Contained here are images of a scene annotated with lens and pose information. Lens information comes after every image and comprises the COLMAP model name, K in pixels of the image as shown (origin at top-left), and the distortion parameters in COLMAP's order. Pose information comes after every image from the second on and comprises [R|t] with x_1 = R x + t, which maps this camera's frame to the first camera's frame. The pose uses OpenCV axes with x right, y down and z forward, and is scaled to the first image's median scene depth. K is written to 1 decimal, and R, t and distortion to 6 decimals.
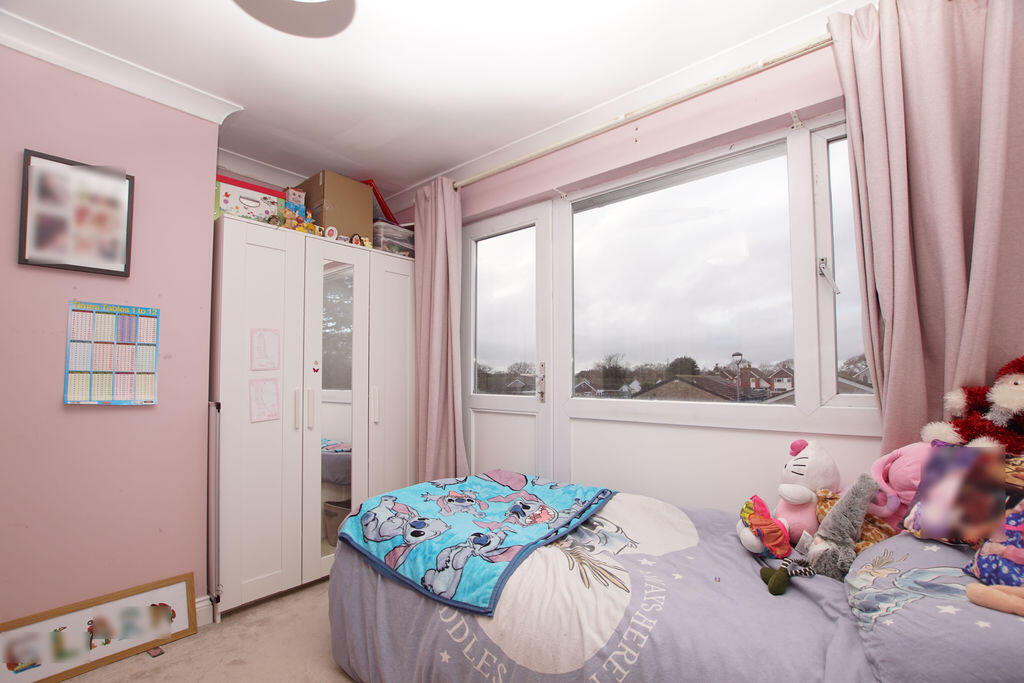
lens RADIAL K [[448.5, 0, 509.0], [0, 448.5, 357.0], [0, 0, 1]] dist [-0.023926, 0.000492]
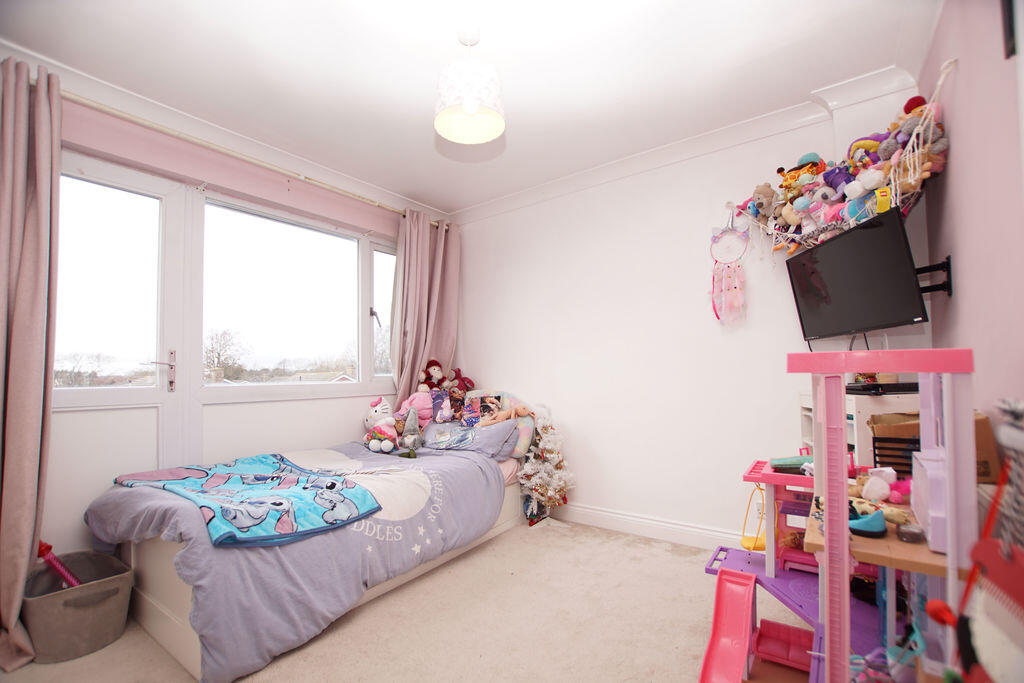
lens RADIAL K [[448.5, 0, 509.0], [0, 448.5, 357.0], [0, 0, 1]] dist [-0.023926, 0.000492]
pose [[-0.082017, 0.040135, 0.995822, -1.575612], [-0.034175, 0.998488, -0.043057, 0.074457], [-0.996045, -0.037564, -0.080522, 0.626924]]
